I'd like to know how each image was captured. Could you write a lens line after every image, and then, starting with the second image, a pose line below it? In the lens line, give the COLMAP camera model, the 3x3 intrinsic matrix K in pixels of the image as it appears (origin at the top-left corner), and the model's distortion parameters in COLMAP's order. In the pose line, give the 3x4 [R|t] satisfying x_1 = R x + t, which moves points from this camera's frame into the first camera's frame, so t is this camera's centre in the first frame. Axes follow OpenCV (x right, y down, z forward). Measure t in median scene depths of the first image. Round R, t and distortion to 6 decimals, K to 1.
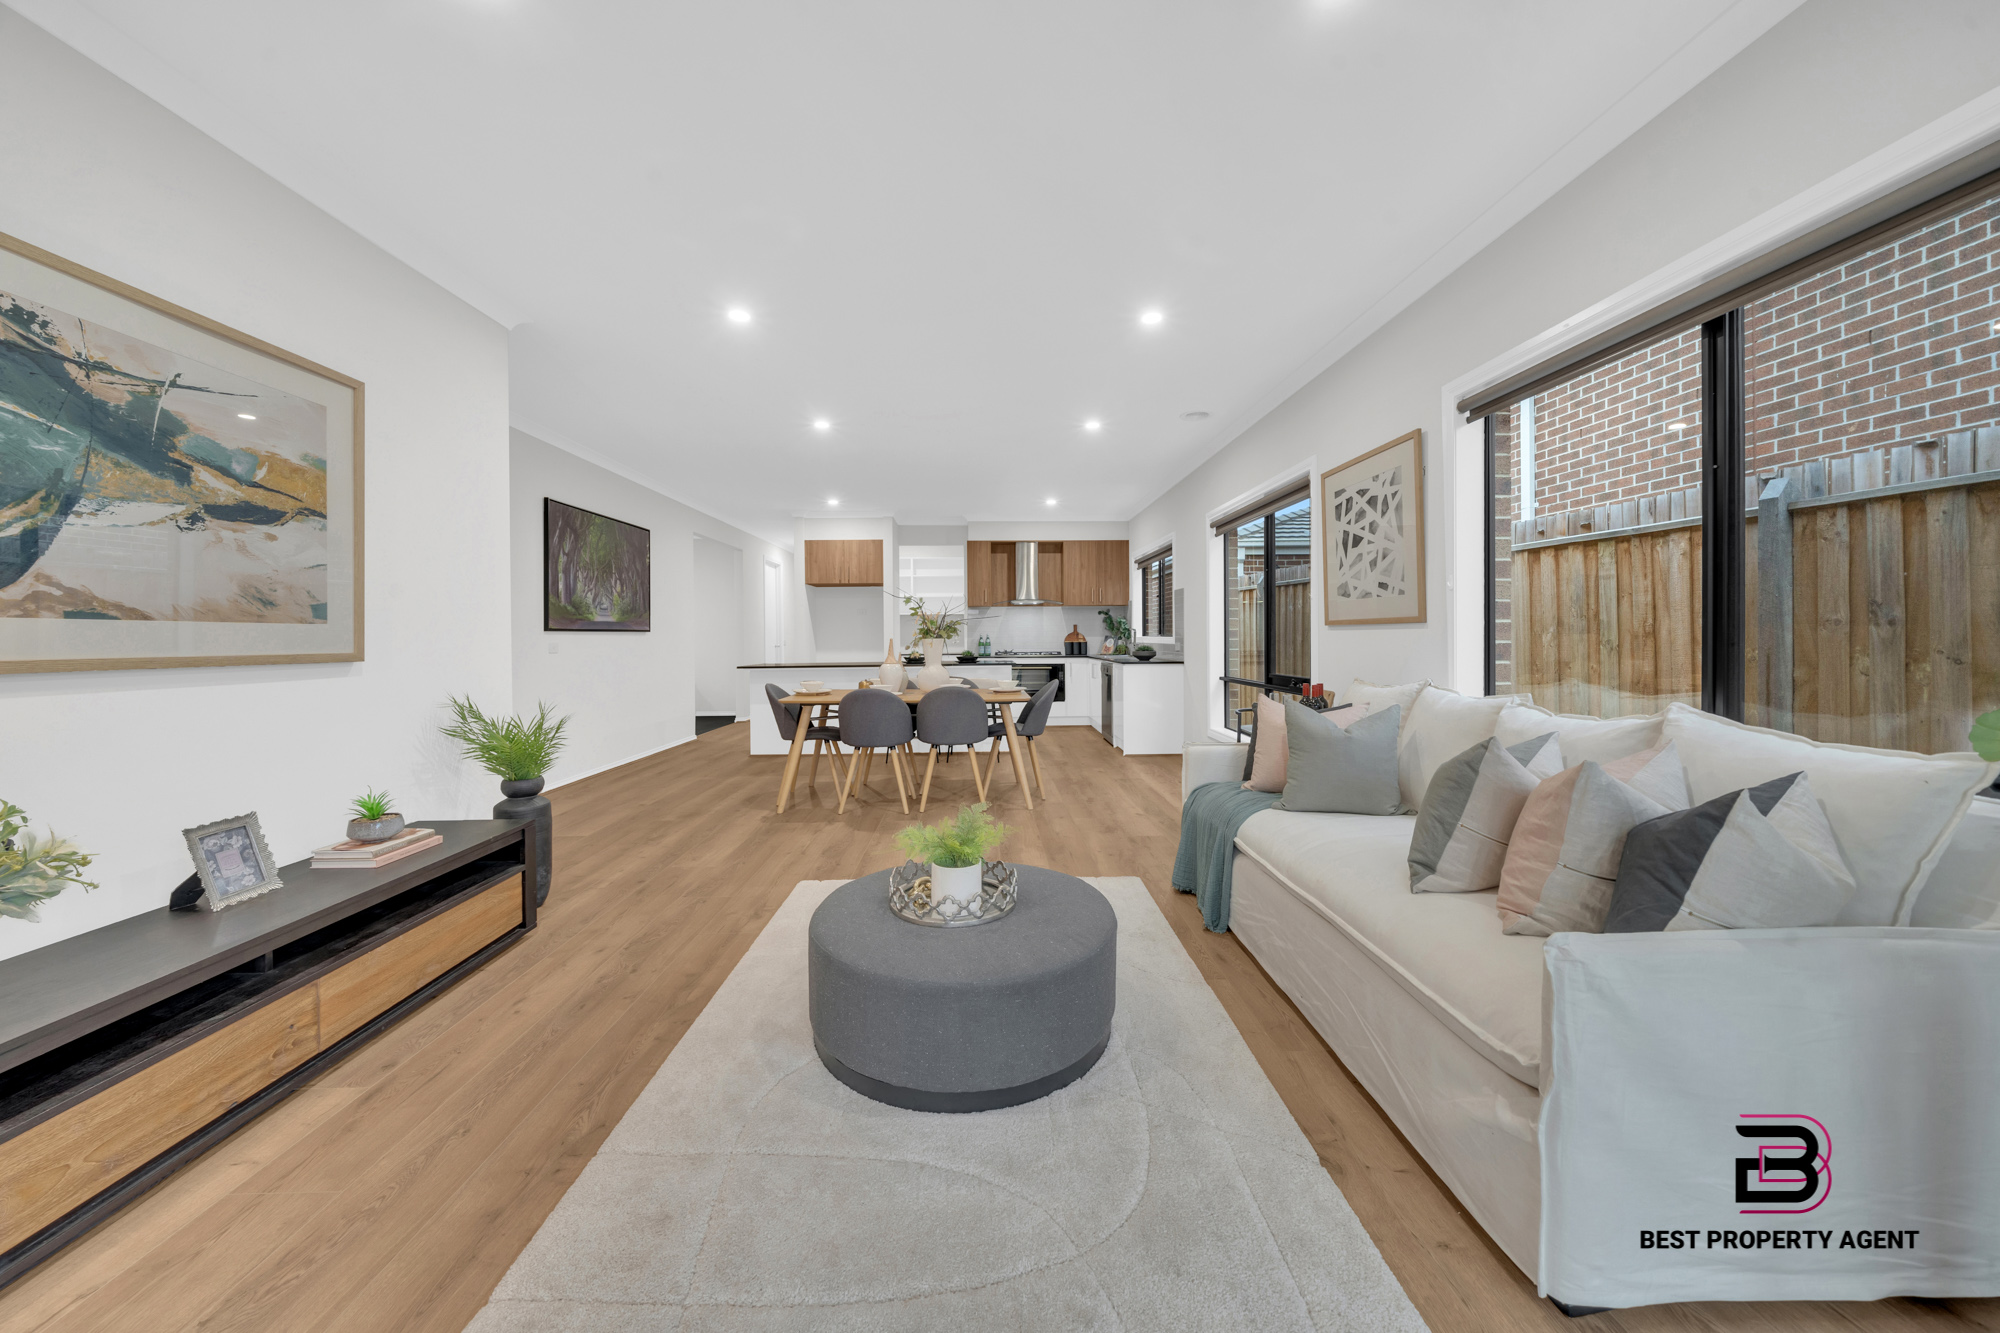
lens RADIAL K [[688.0, 0, 993.6], [0, 688.0, 648.1], [0, 0, 1]] dist [-0.006067, -0.000231]
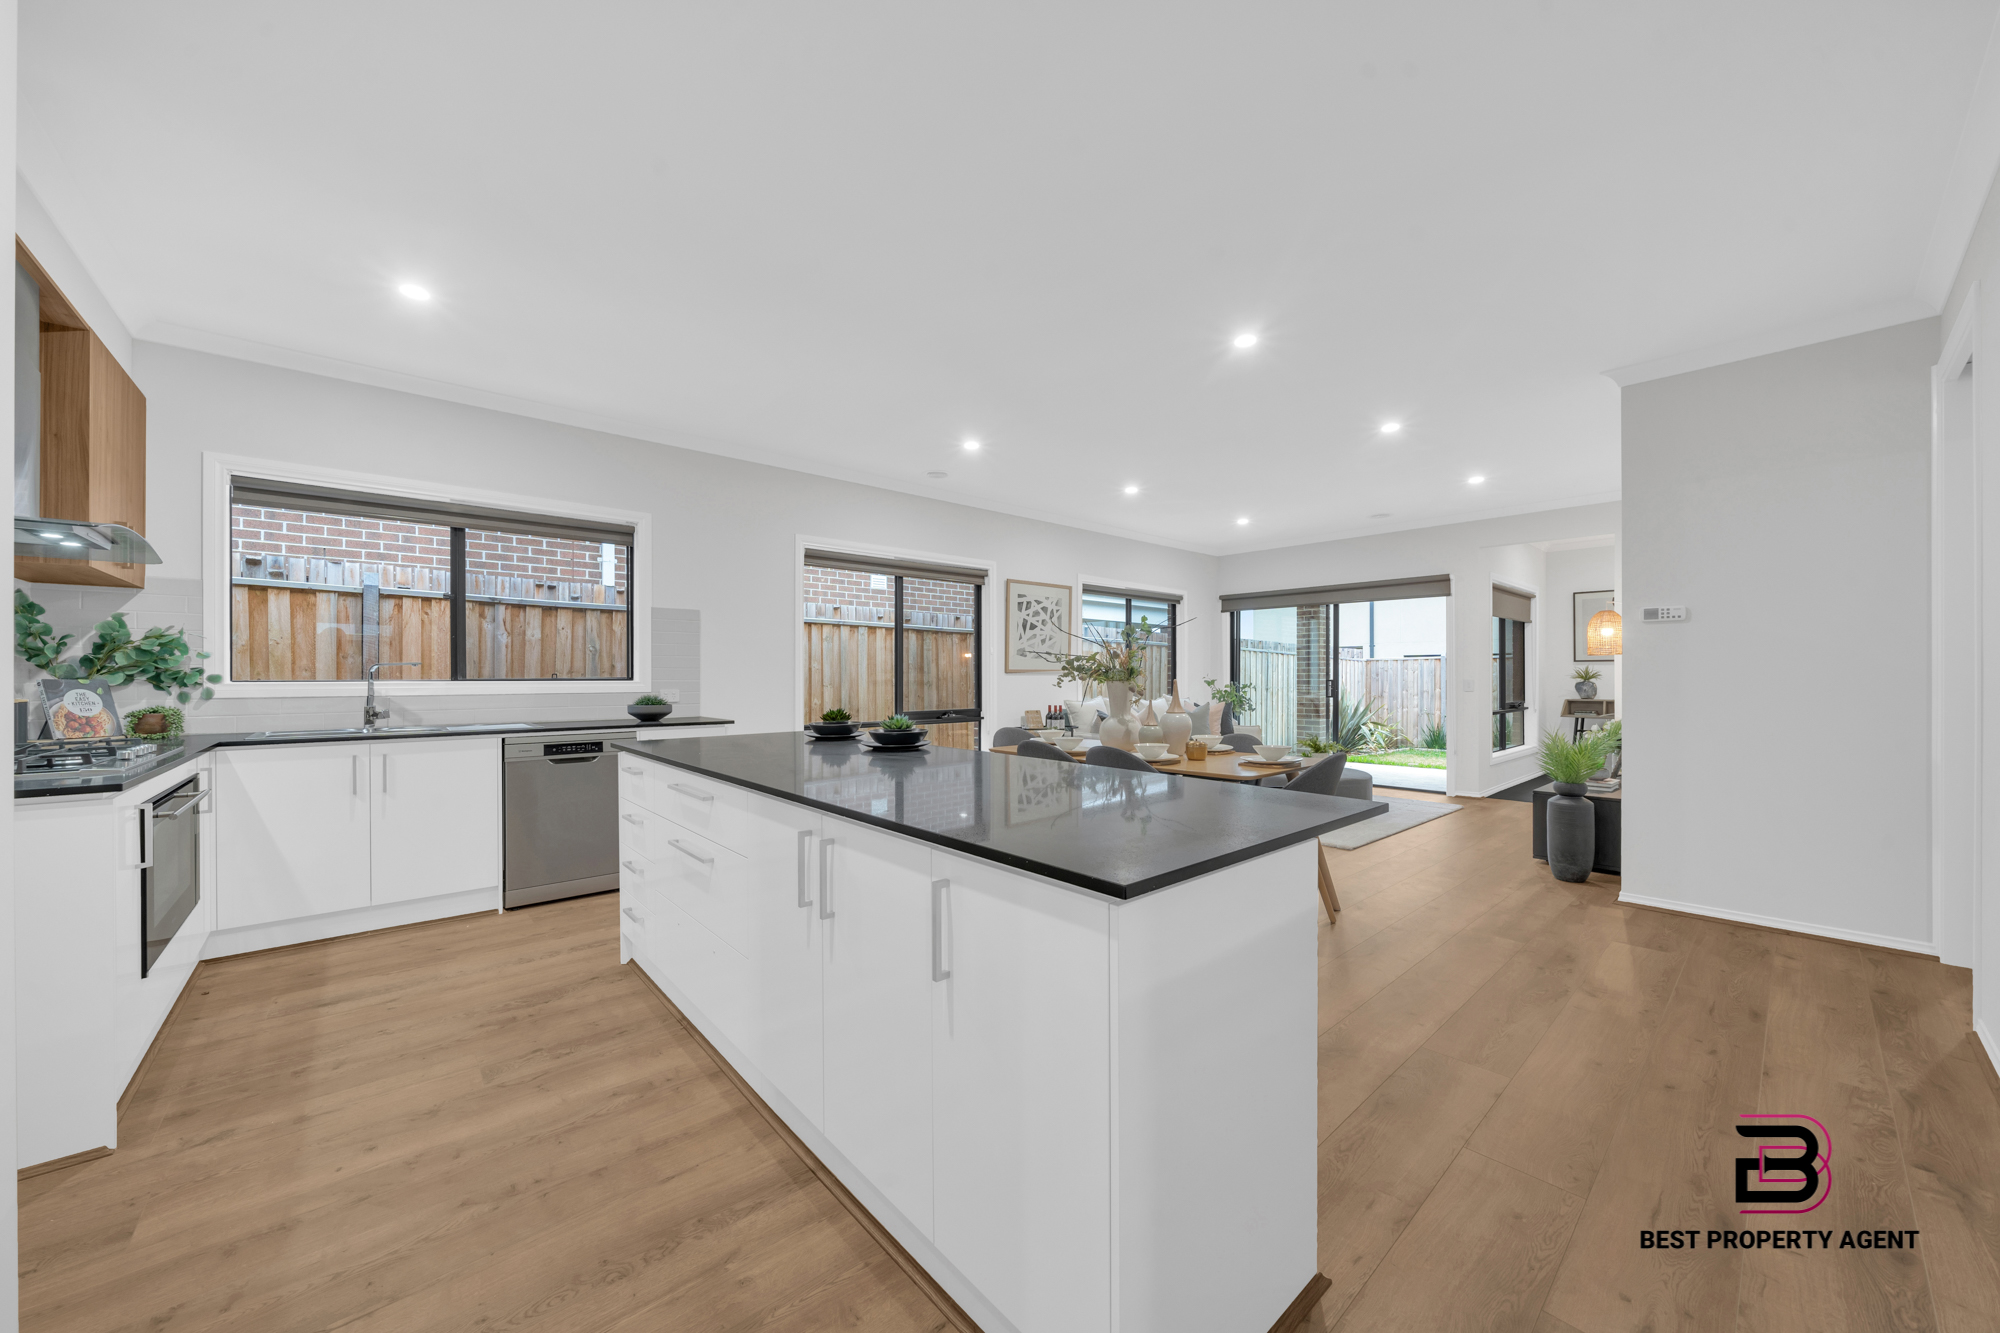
lens RADIAL K [[725.0, 0, 999.0], [0, 725.0, 674.7], [0, 0, 1]] dist [-0.007605, 0.000519]
pose [[-0.648085, 0.010038, 0.761502, -0.894827], [0.018136, 0.999833, 0.002255, -0.035613], [-0.761352, 0.015272, -0.648159, 2.369708]]
